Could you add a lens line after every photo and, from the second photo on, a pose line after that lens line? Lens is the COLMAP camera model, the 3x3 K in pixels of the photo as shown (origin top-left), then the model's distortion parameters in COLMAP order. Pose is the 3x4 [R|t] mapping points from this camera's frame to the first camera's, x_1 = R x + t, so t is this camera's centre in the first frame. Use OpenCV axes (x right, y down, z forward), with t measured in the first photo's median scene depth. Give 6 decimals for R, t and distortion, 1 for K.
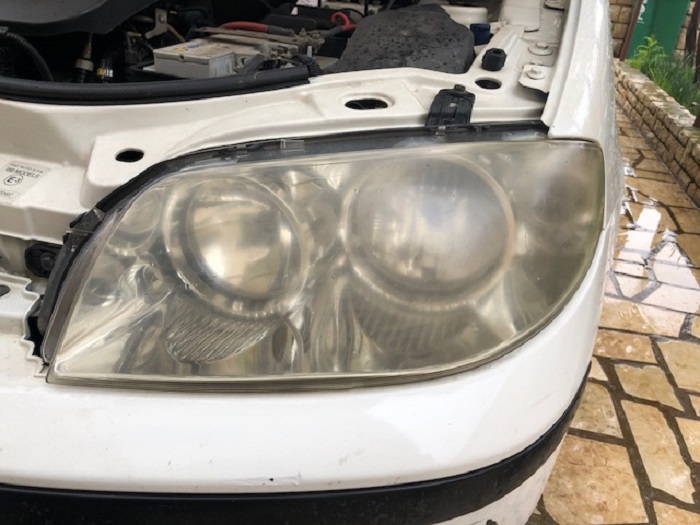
lens RADIAL K [[555.8, 0, 349.0], [0, 555.8, 262.9], [0, 0, 1]] dist [0.033565, -0.011189]
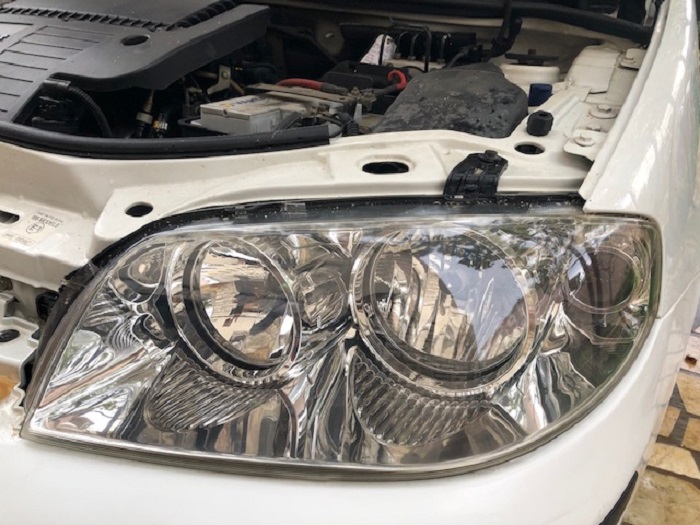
lens RADIAL K [[555.8, 0, 357.5], [0, 555.8, 280.2], [0, 0, 1]] dist [0.033565, -0.011189]
pose [[0.986034, 0.068183, -0.151946, 0.137368], [-0.076732, 0.995740, -0.051127, -0.042275], [0.147813, 0.062073, 0.987066, 0.074589]]
